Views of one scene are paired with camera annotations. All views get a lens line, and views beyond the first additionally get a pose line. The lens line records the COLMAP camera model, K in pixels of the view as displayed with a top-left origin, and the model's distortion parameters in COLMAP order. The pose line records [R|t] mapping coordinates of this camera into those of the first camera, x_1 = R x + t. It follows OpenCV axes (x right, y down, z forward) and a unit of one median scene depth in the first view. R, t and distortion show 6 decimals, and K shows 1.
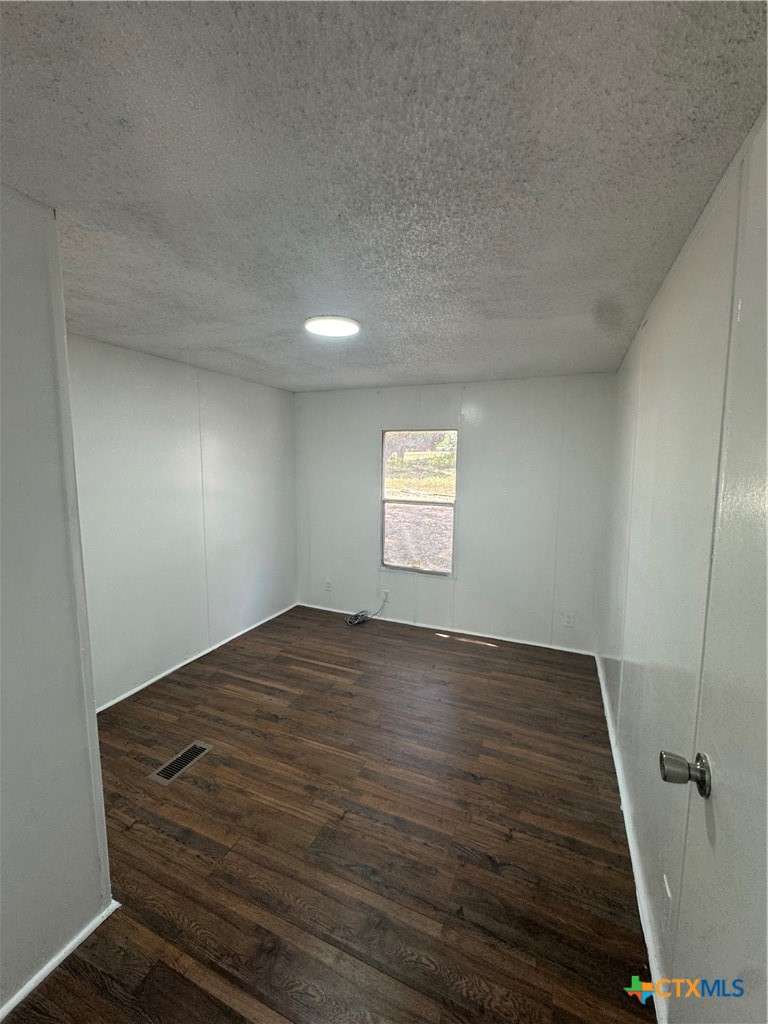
lens RADIAL K [[411.7, 0, 386.5], [0, 411.7, 510.3], [0, 0, 1]] dist [0.001713, 0.000188]
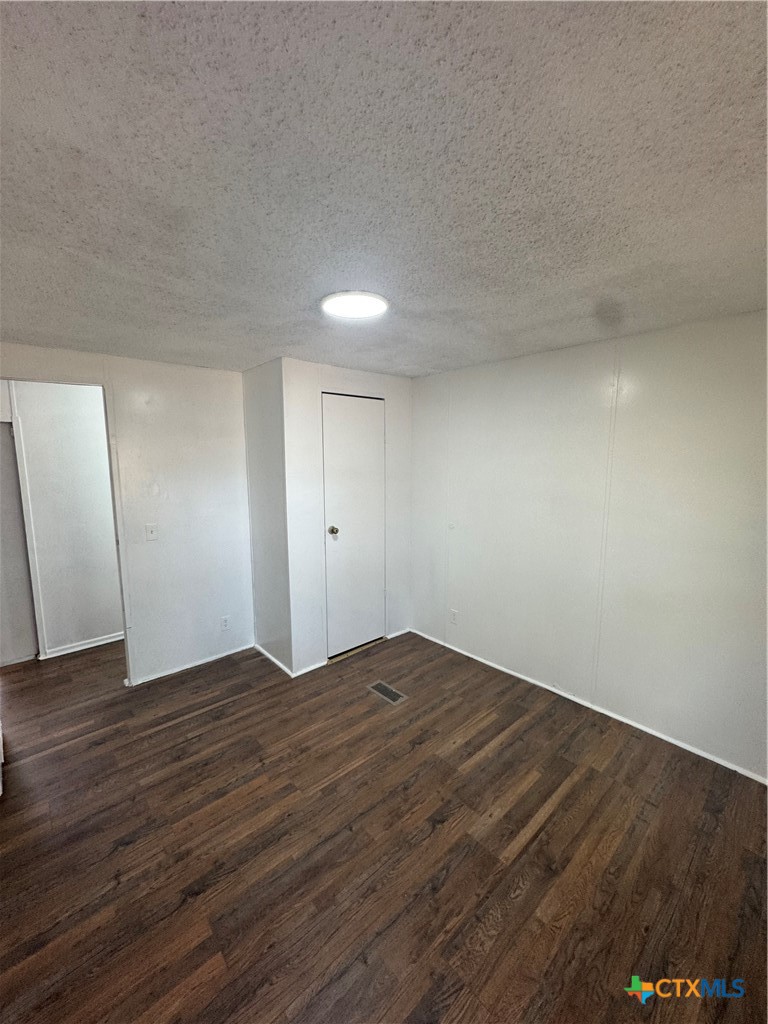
lens RADIAL K [[411.7, 0, 386.5], [0, 411.7, 510.3], [0, 0, 1]] dist [0.001713, 0.000188]
pose [[-0.423672, 0.115668, -0.898400, 0.590426], [-0.099769, 0.979820, 0.173200, -0.182443], [0.900304, 0.163012, -0.403582, 1.349498]]
